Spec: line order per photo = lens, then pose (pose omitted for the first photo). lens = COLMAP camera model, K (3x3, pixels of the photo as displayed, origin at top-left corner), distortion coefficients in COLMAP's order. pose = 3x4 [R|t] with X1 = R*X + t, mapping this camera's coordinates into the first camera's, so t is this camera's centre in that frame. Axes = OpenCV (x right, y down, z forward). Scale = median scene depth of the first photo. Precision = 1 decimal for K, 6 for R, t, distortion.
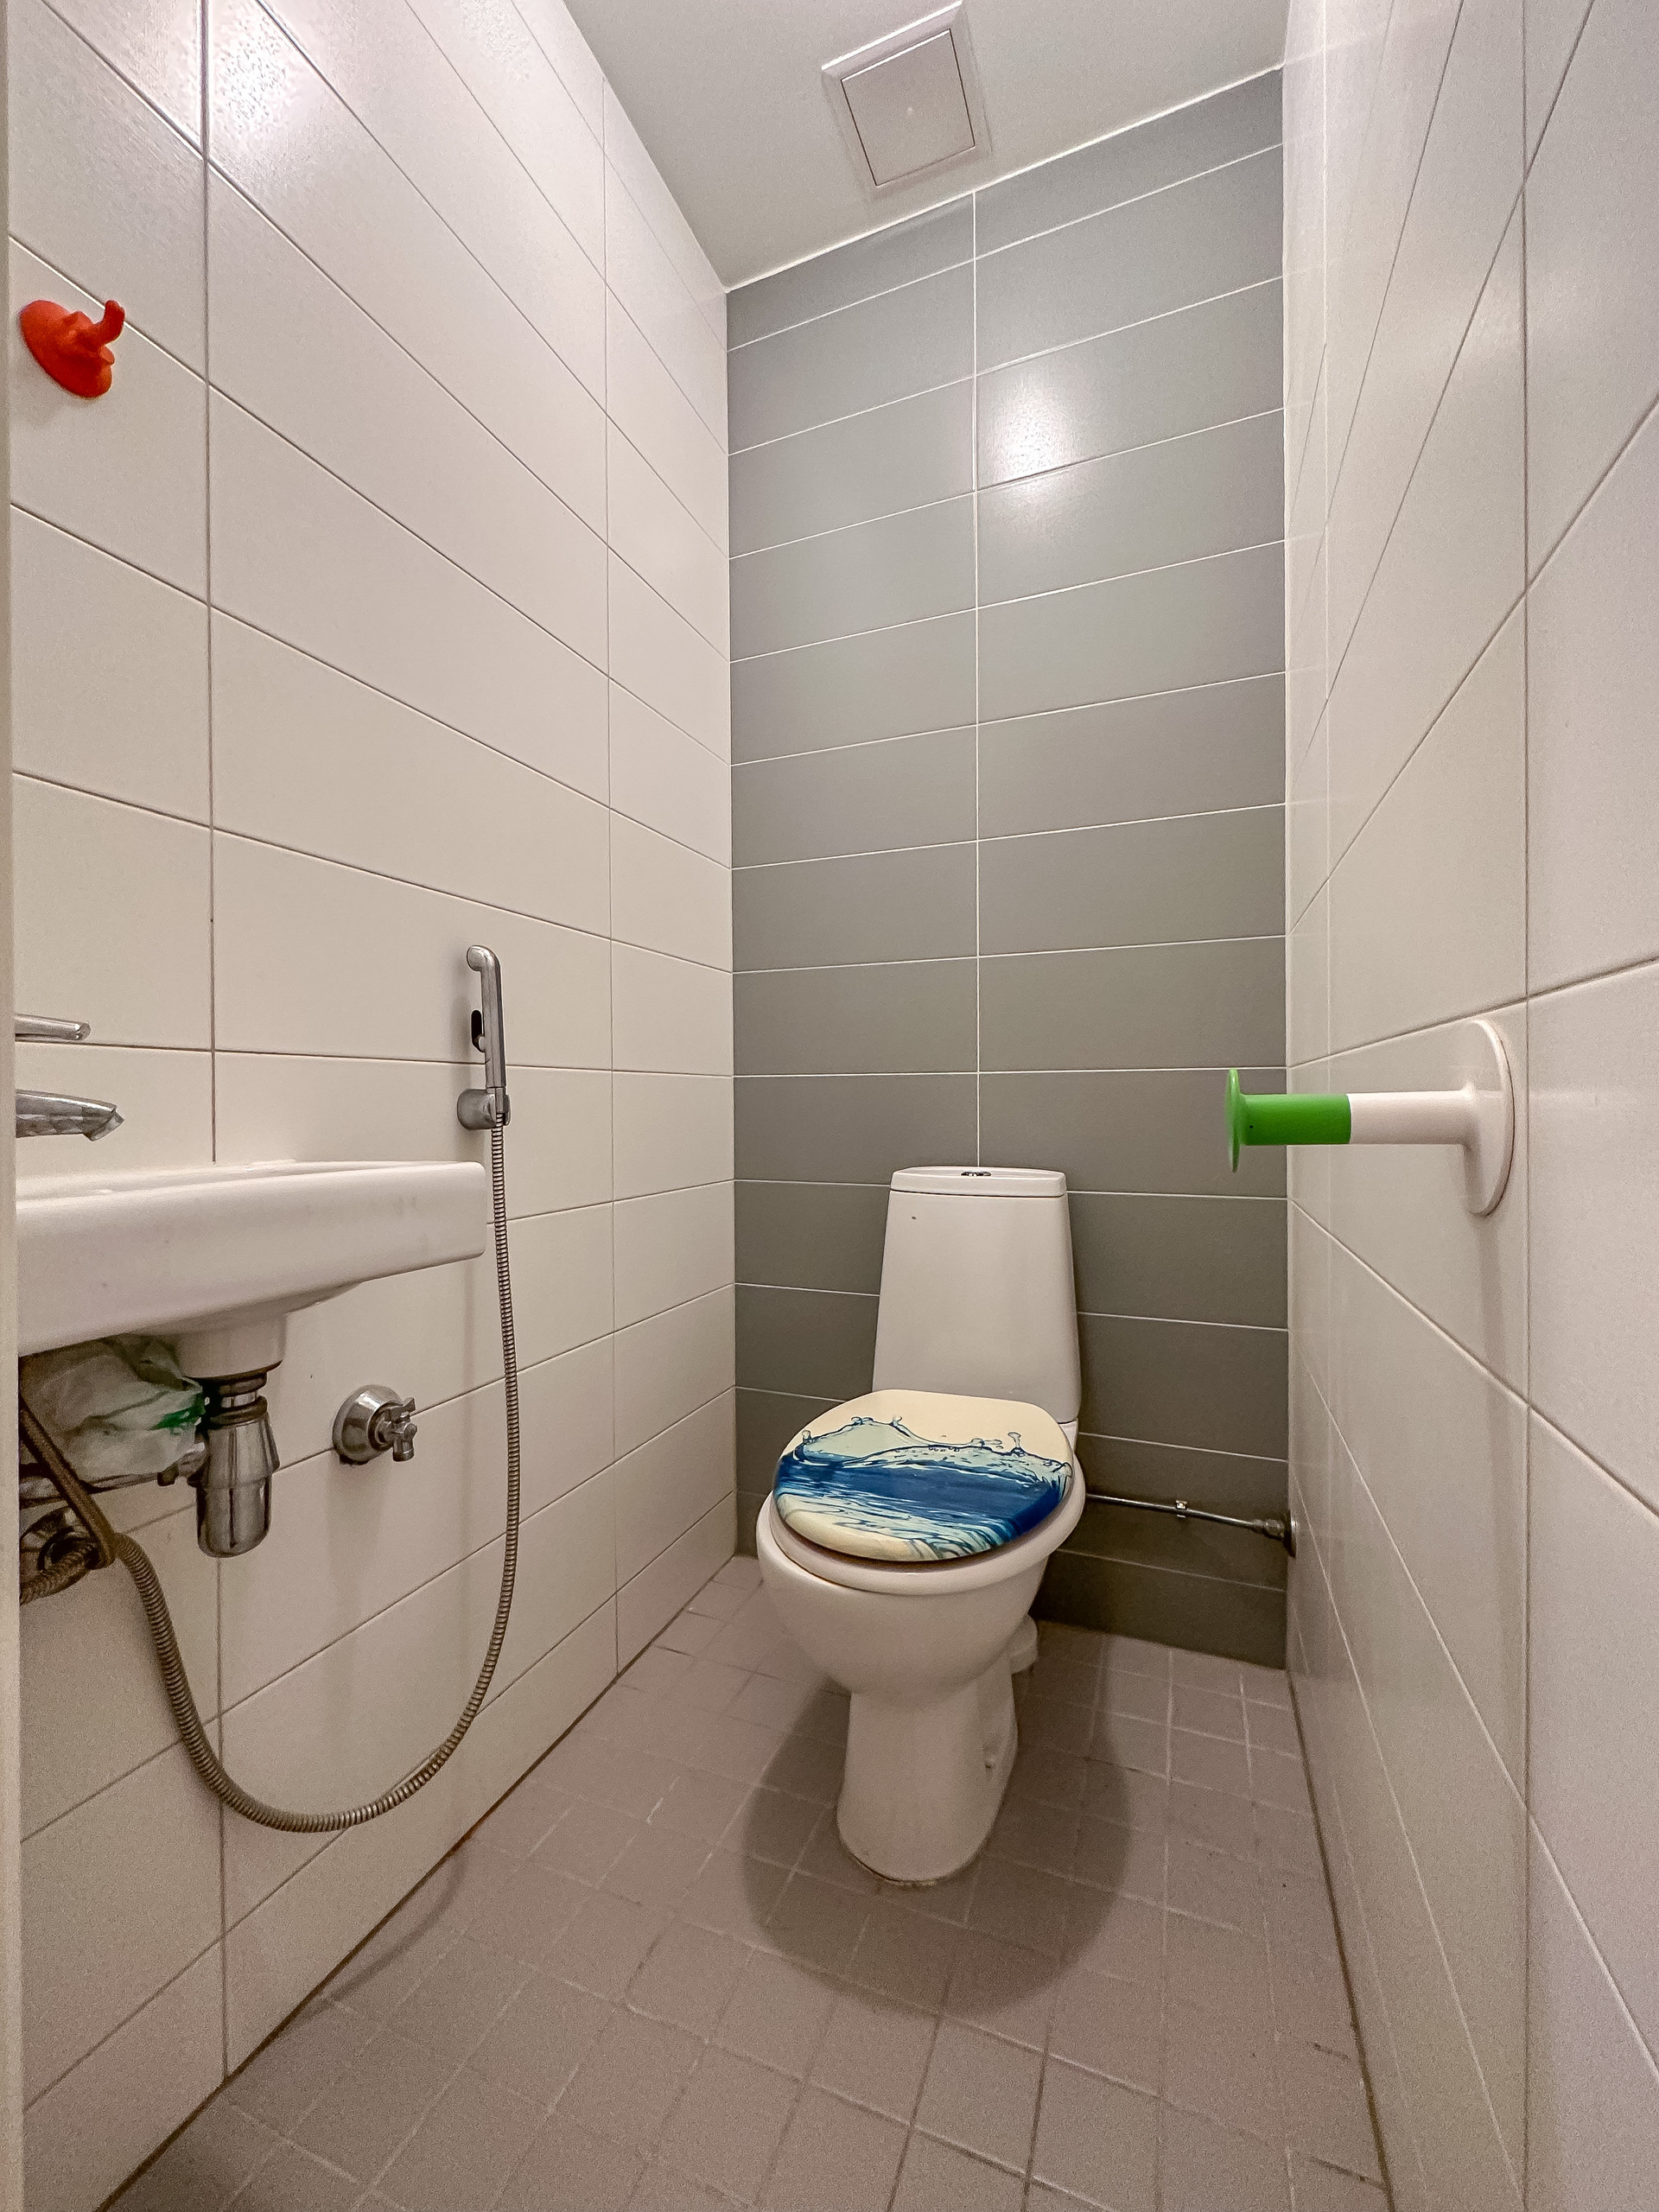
lens RADIAL K [[882.0, 0, 822.4], [0, 882.0, 1115.8], [0, 0, 1]] dist [-0.004800, 0.000691]
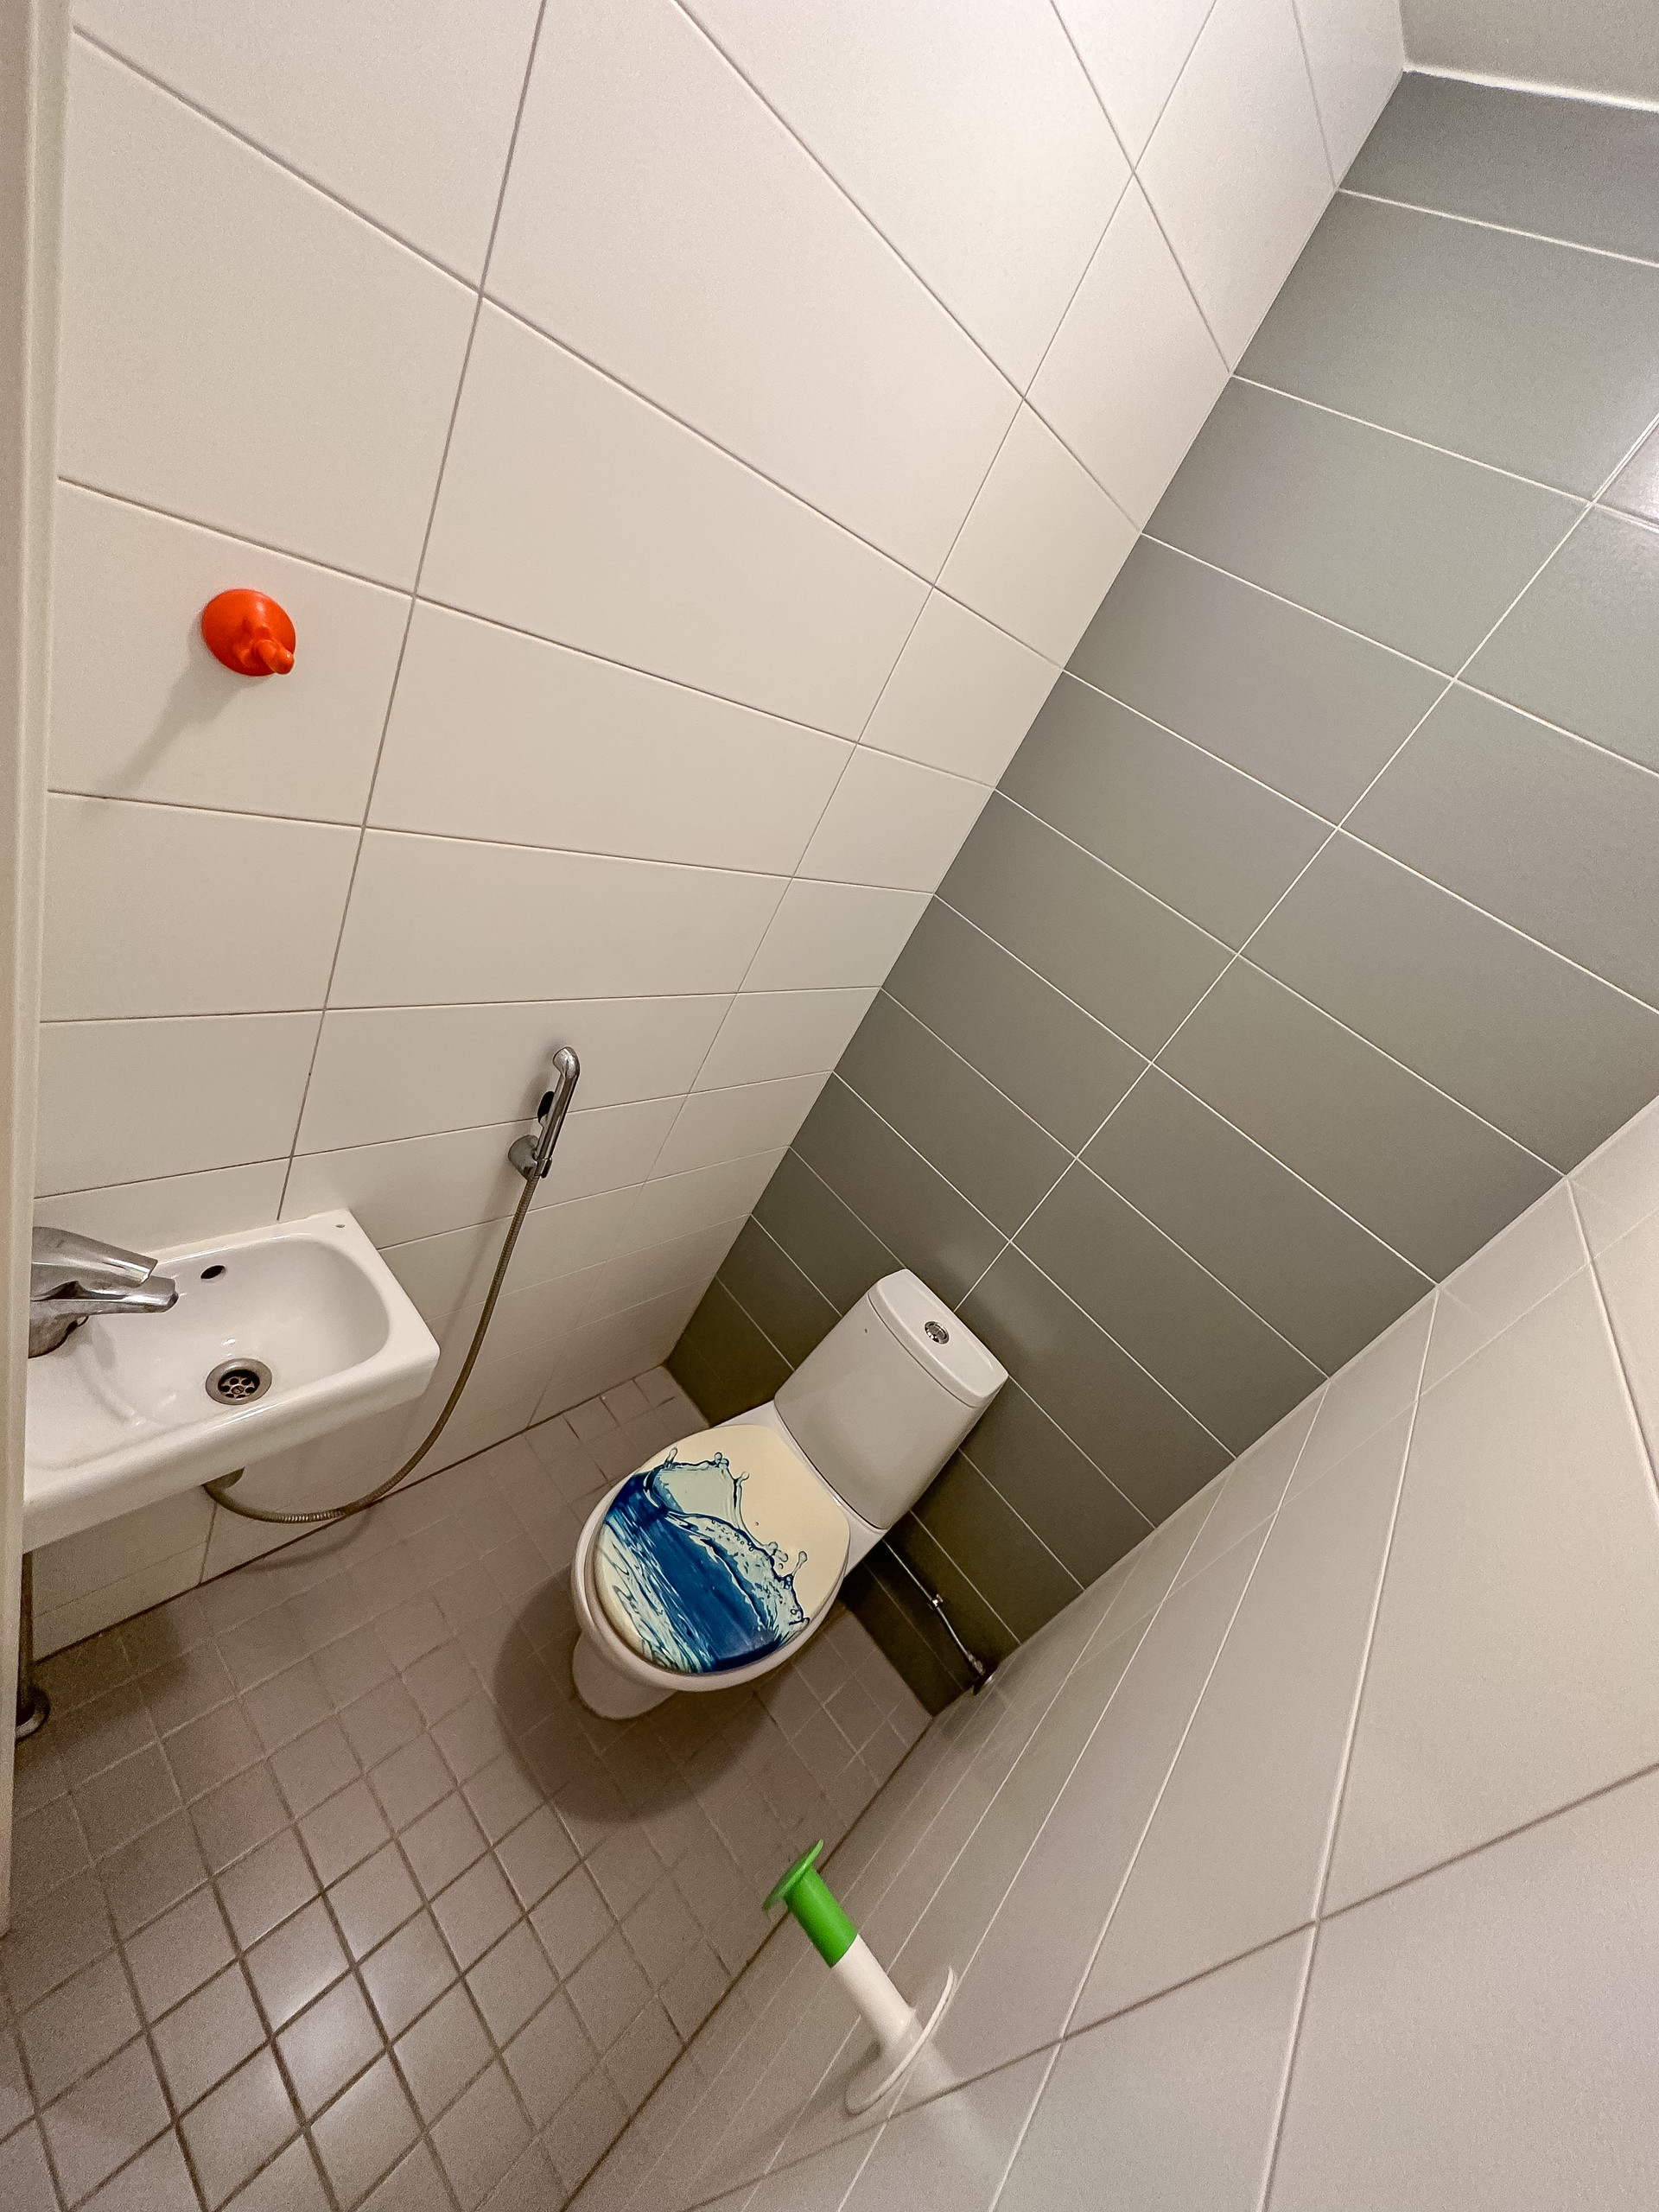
lens RADIAL K [[882.0, 0, 807.7], [0, 882.0, 1116.9], [0, 0, 1]] dist [-0.004800, 0.000691]
pose [[0.834681, 0.544370, -0.083483, -0.015009], [-0.449571, 0.761044, 0.467652, -0.755249], [0.318110, -0.352809, 0.879961, 0.121427]]
